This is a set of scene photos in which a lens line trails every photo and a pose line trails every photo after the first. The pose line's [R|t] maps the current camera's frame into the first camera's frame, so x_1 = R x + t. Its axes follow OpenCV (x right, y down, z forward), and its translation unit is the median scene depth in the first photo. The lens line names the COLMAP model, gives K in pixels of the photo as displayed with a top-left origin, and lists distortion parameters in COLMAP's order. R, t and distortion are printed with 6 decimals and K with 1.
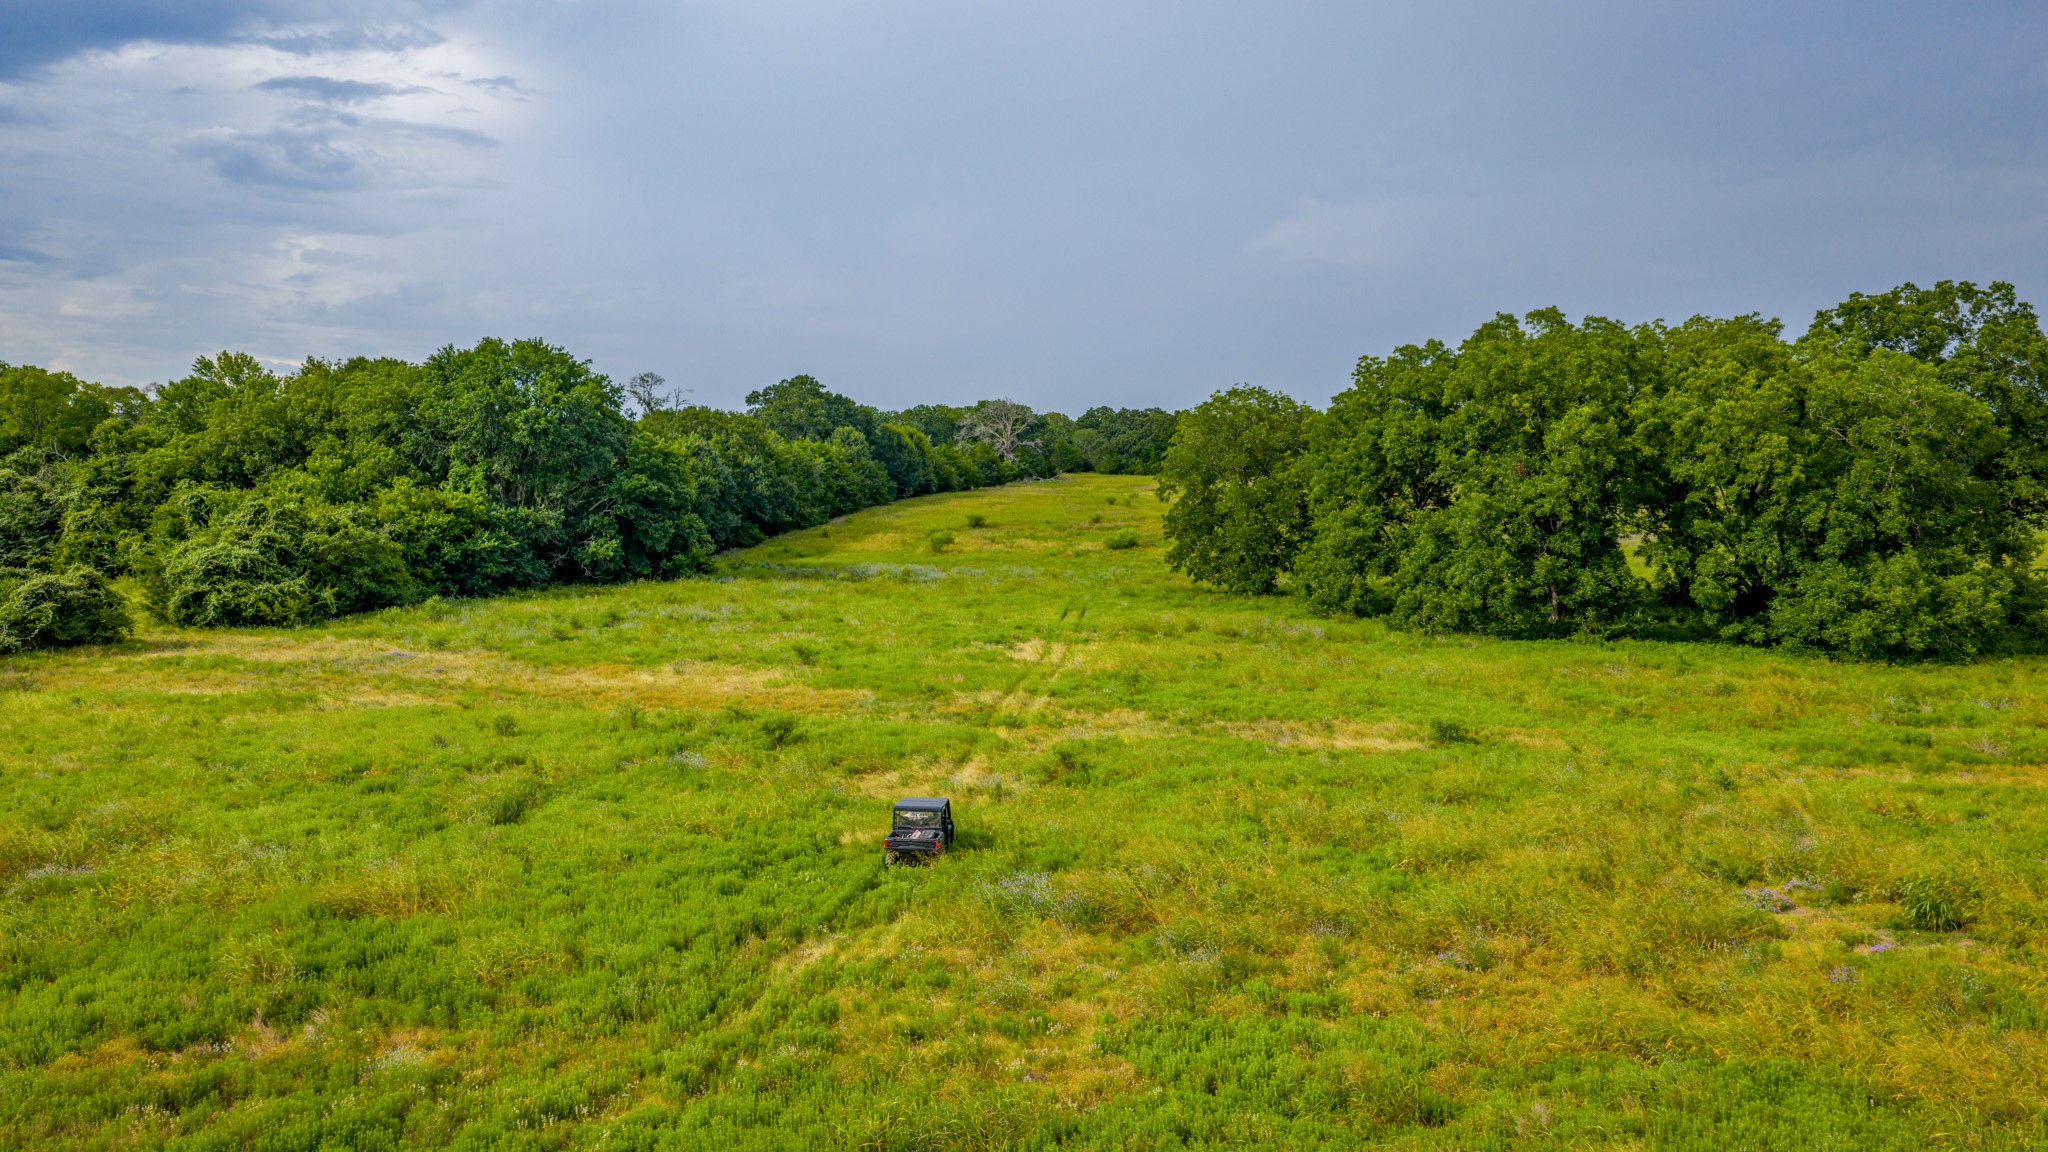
lens RADIAL K [[1687.7, 0, 1030.0], [0, 1687.7, 581.4], [0, 0, 1]] dist [0.034533, -0.072025]
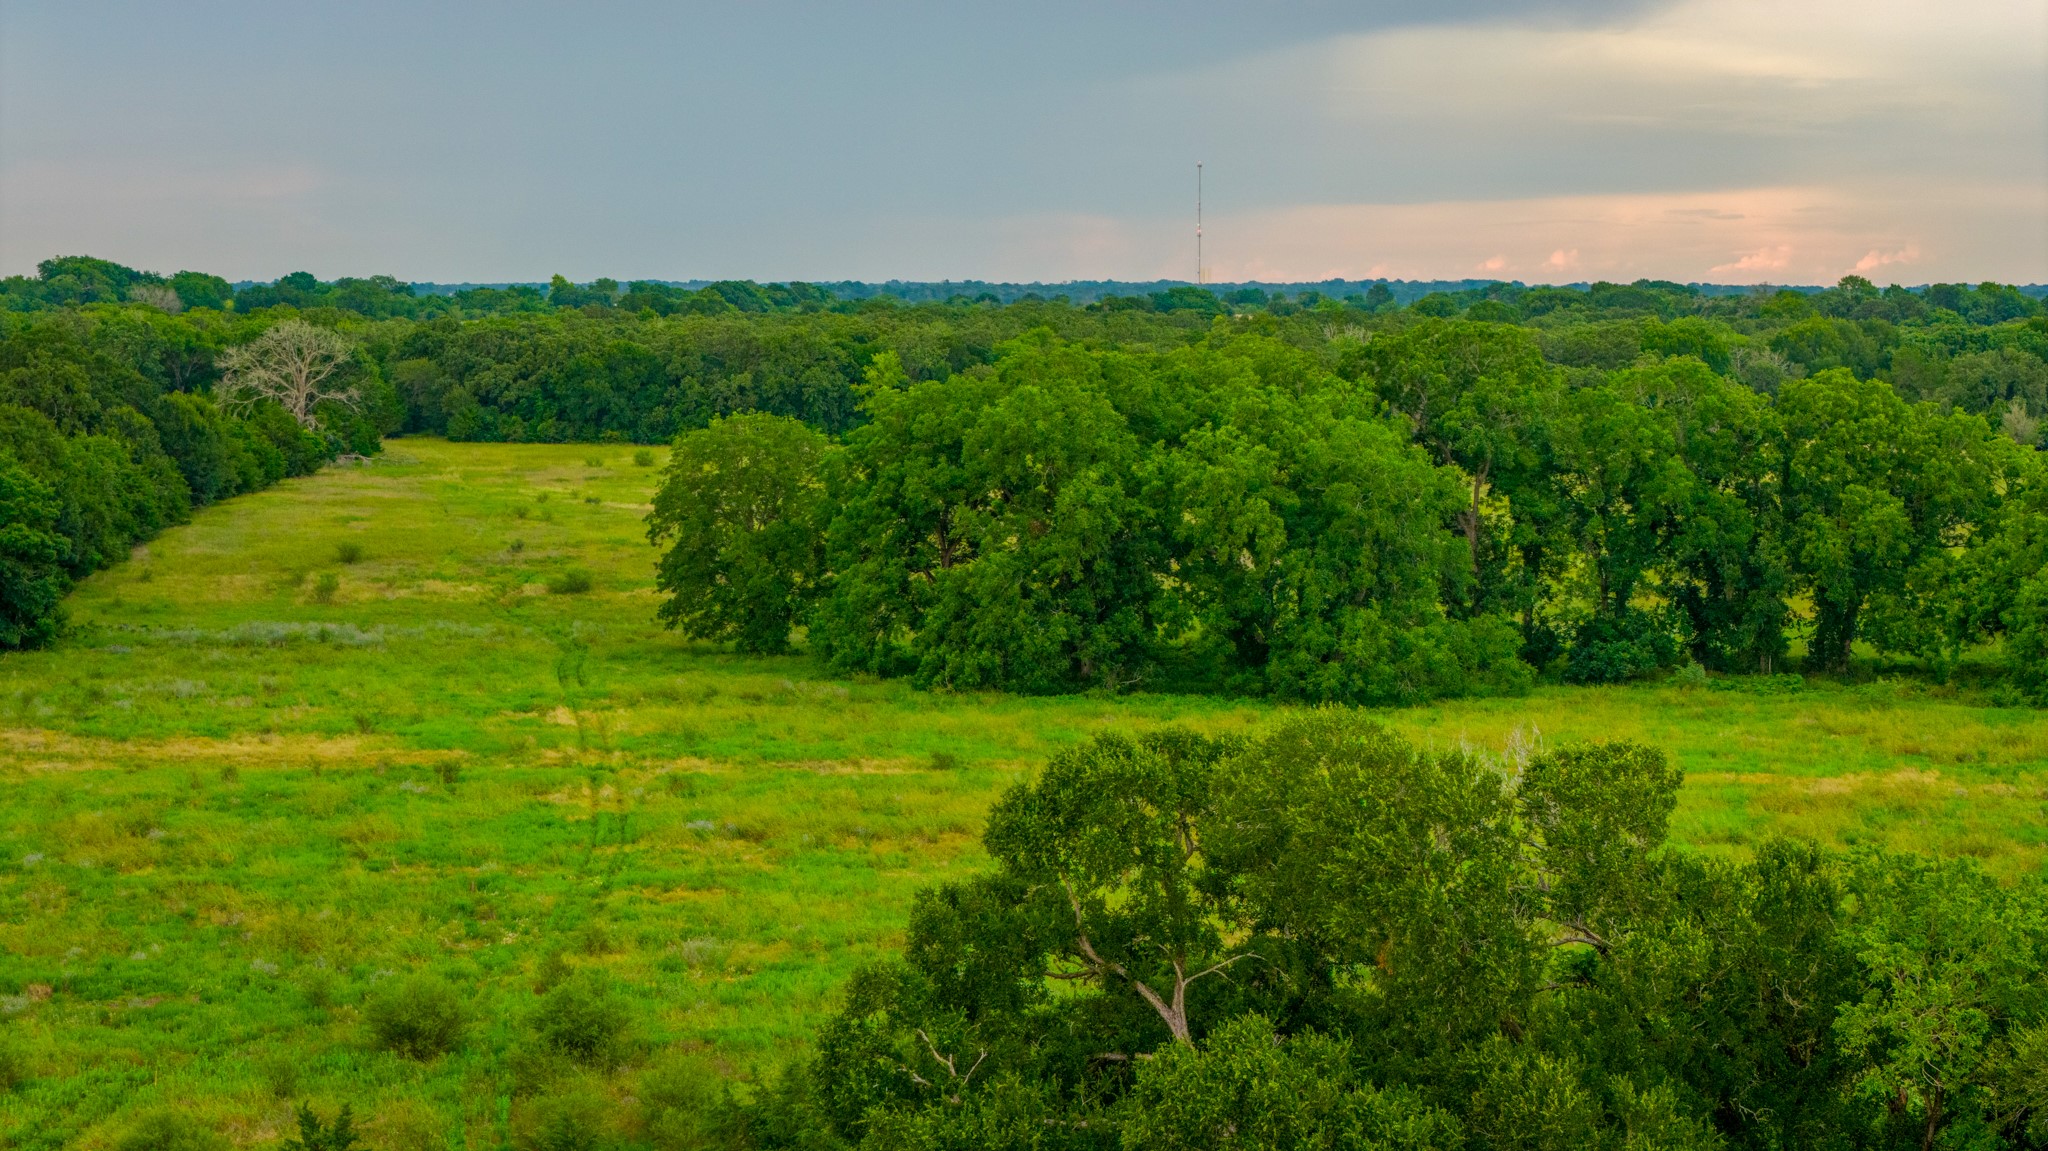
lens RADIAL K [[4109.9, 0, 1024.0], [0, 4109.9, 575.5], [0, 0, 1]] dist [-0.251759, 1.109626]
pose [[0.975269, -0.016559, 0.220401, -0.229215], [0.018025, 0.999827, -0.004643, -0.023340], [-0.220286, 0.008501, 0.975398, -1.231889]]
